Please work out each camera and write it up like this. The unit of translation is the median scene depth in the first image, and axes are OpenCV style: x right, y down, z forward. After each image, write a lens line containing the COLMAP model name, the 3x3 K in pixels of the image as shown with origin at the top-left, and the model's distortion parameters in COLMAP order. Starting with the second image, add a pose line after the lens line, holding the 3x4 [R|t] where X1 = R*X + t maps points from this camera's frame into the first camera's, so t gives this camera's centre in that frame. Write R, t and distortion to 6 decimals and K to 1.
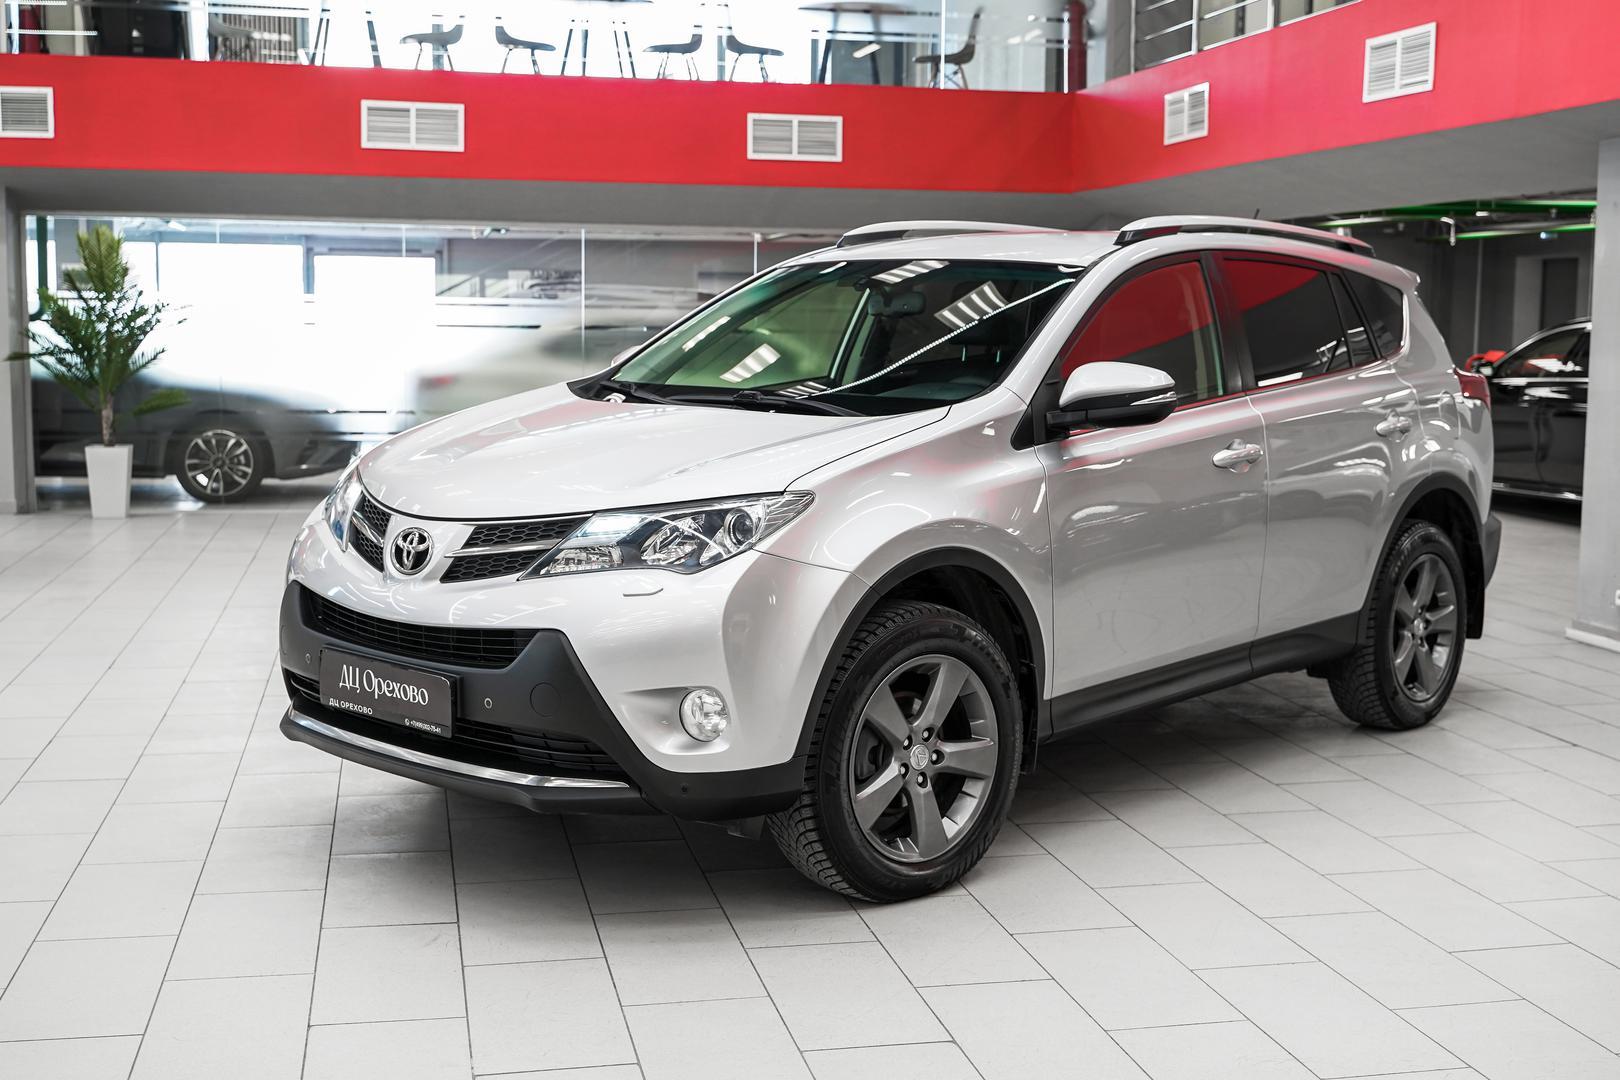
lens RADIAL K [[1704.7, 0, 731.4], [0, 1704.7, 527.6], [0, 0, 1]] dist [-0.002128, 0.000000]
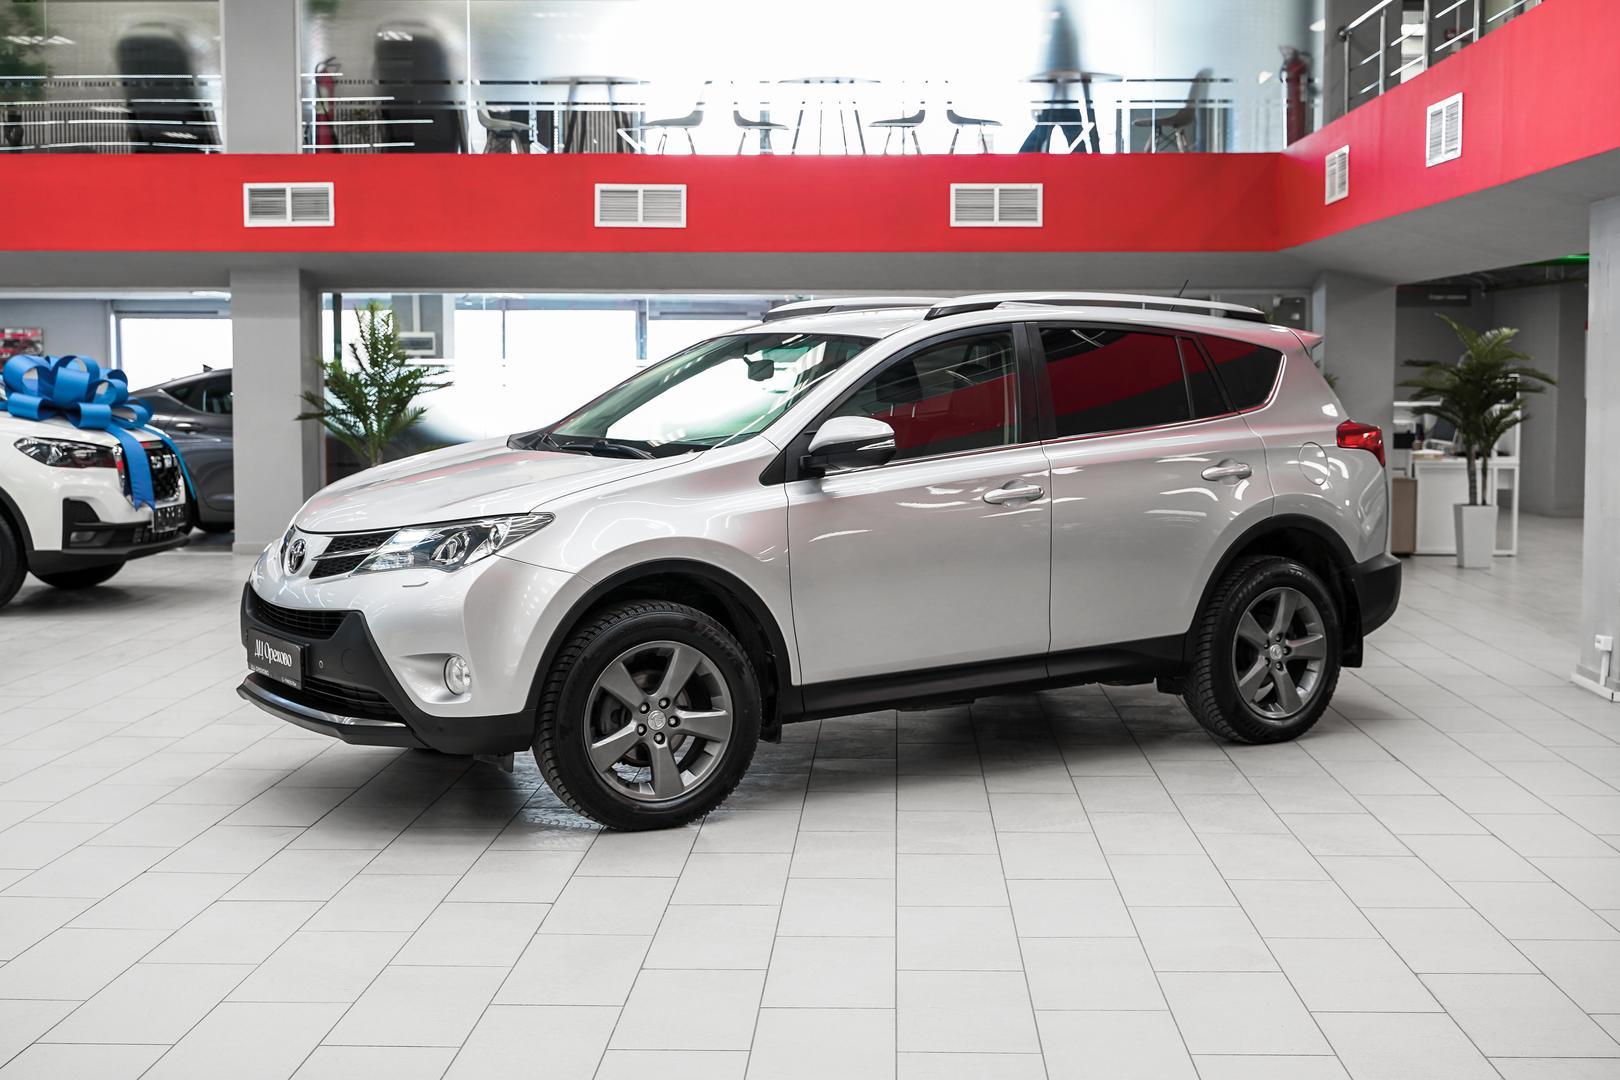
lens RADIAL K [[1817.8, 0, 811.3], [0, 1817.8, 536.4], [0, 0, 1]] dist [-0.001820, 0.000000]
pose [[0.976481, 0.009625, -0.215390, 0.375690], [-0.016893, 0.999347, -0.031927, 0.026688], [0.214942, 0.034815, 0.976006, -0.237358]]
